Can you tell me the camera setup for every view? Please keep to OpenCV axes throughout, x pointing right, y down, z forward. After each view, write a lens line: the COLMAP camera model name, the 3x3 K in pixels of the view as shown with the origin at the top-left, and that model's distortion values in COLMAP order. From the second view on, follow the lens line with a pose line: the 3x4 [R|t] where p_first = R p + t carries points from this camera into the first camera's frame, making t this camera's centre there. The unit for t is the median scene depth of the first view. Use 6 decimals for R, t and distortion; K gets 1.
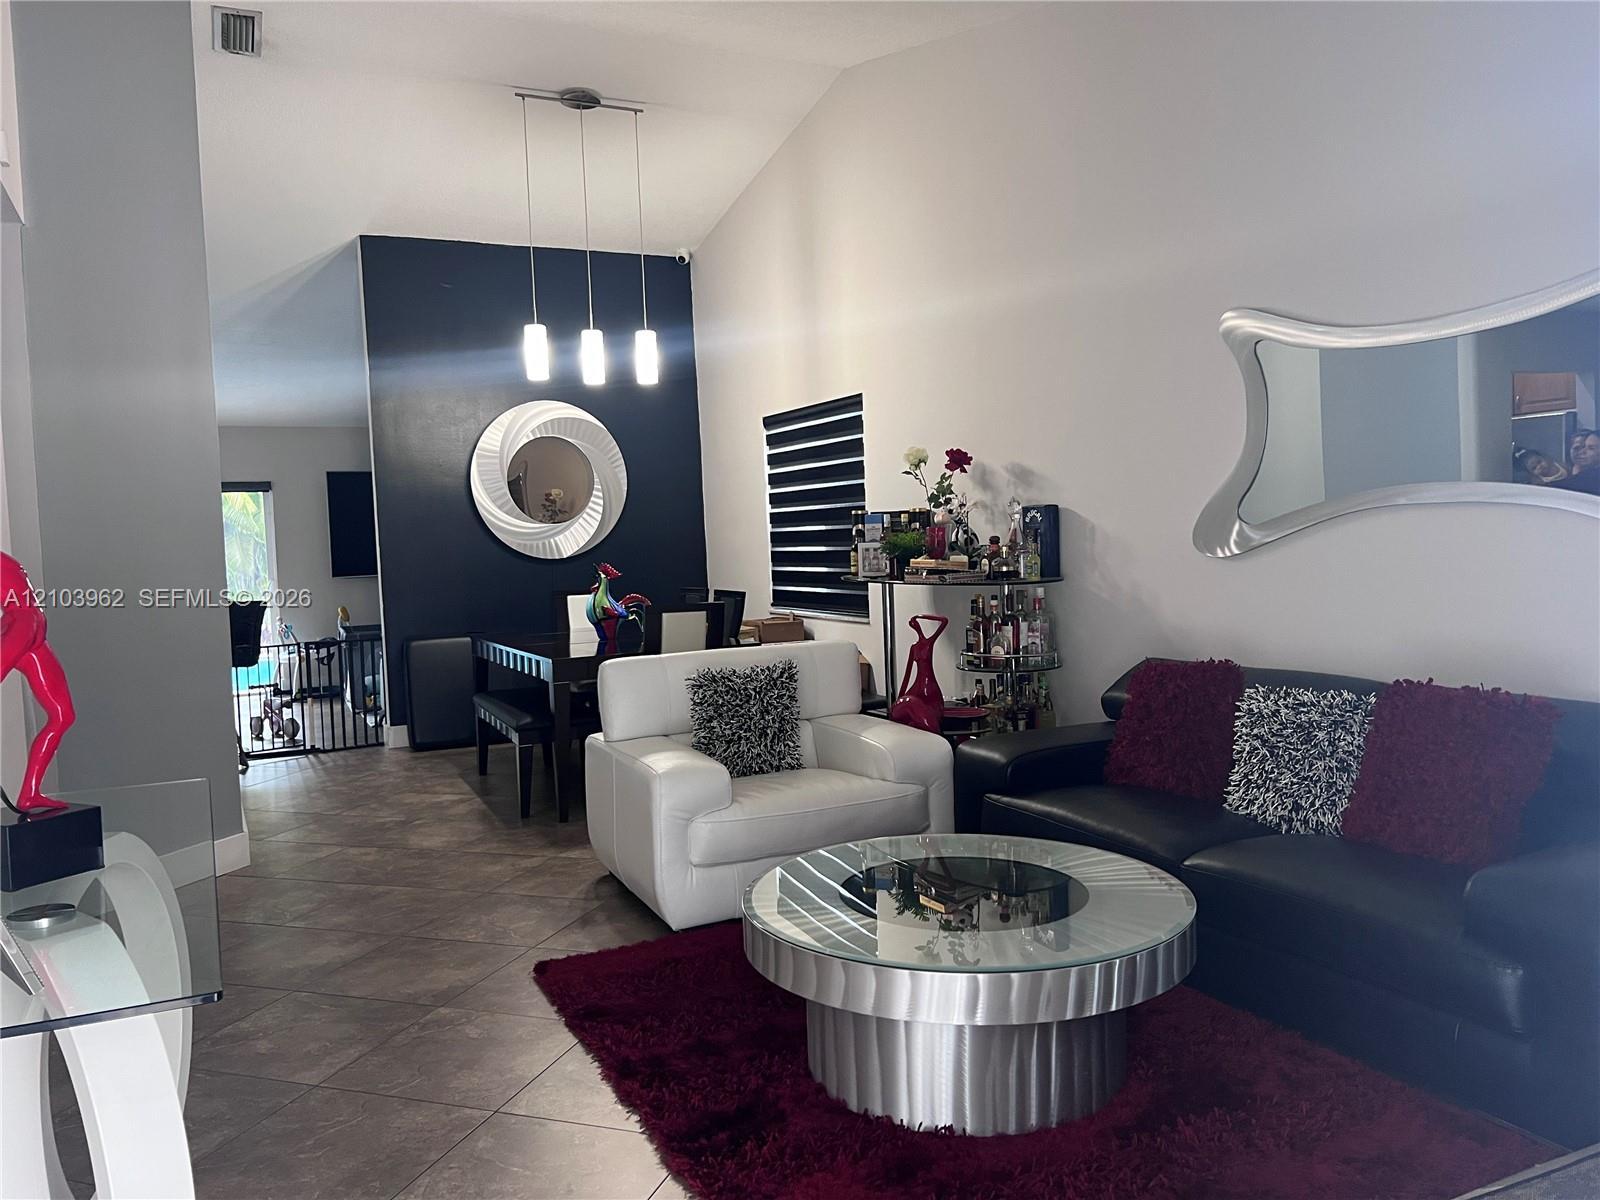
lens RADIAL K [[1217.3, 0, 780.5], [0, 1217.3, 602.1], [0, 0, 1]] dist [0.041499, -0.063787]
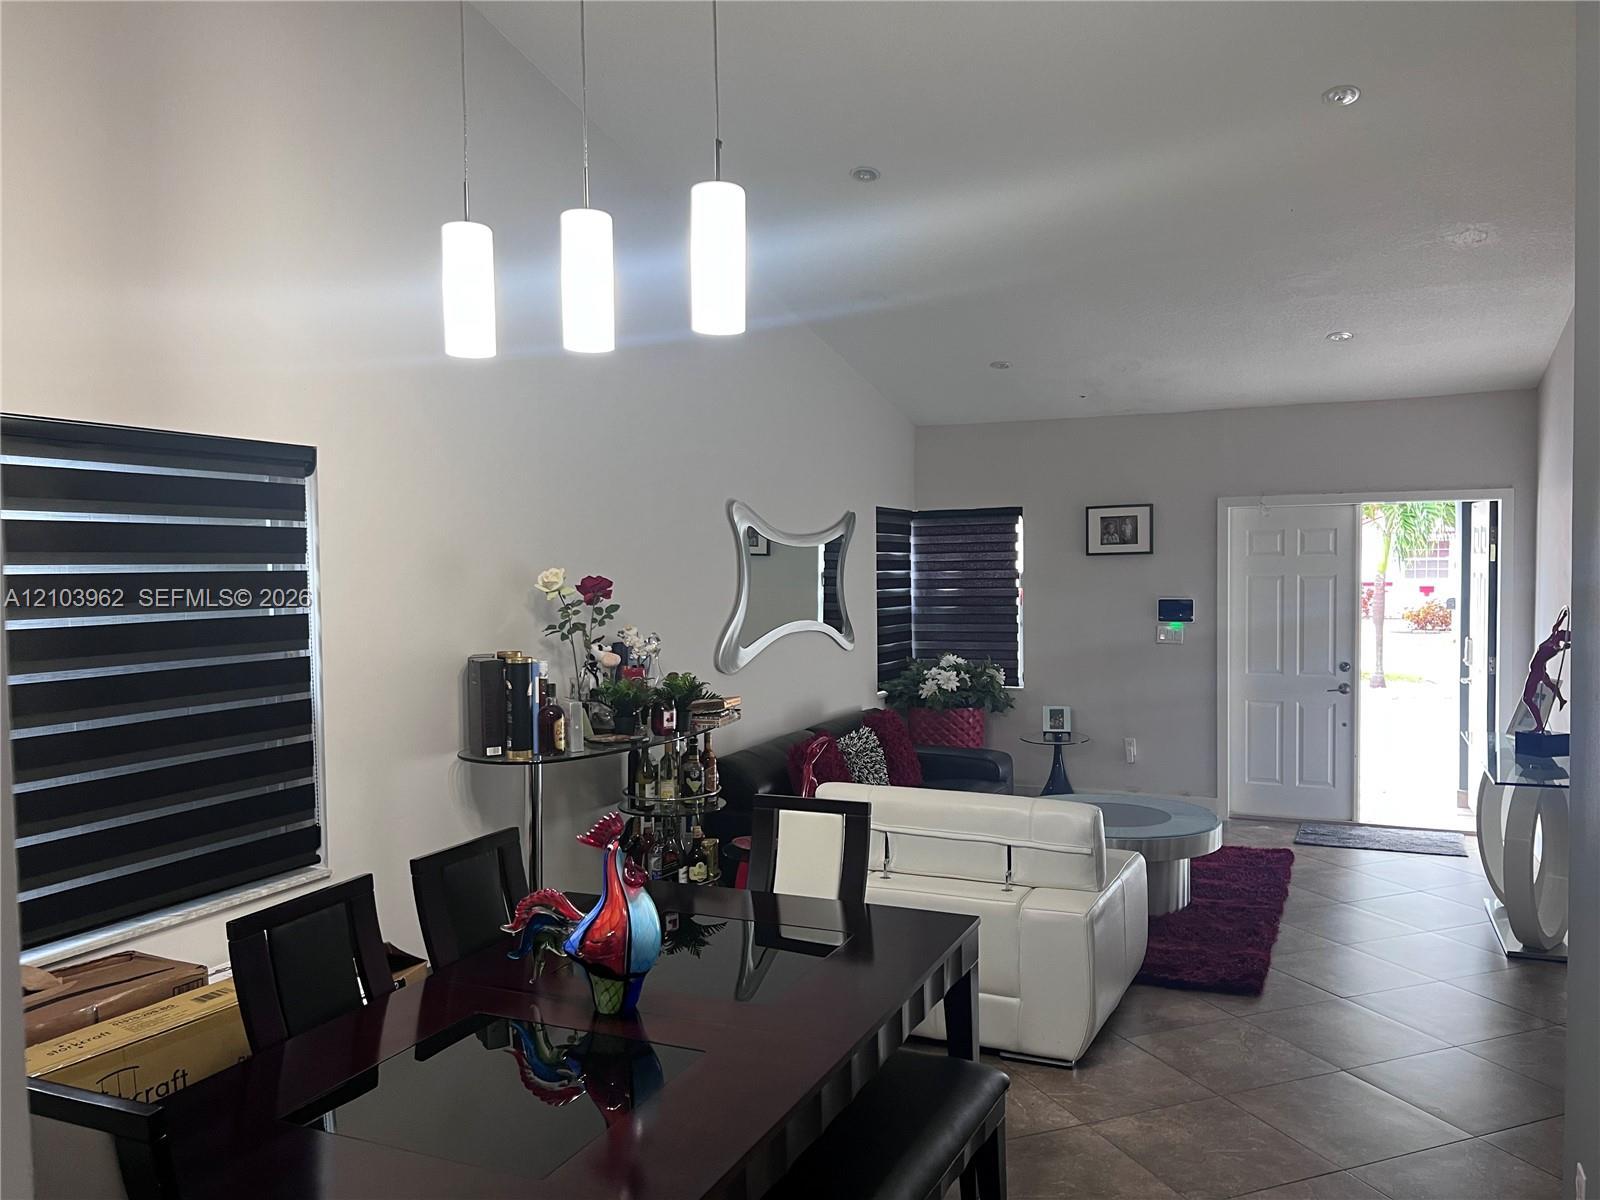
lens RADIAL K [[1215.4, 0, 800.0], [0, 1215.4, 600.0], [0, 0, 1]] dist [0.041746, -0.064791]
pose [[-0.643882, 0.020664, 0.764846, -0.483250], [0.070823, 0.996953, 0.032687, -0.105944], [-0.761840, 0.075215, -0.643384, 1.184079]]
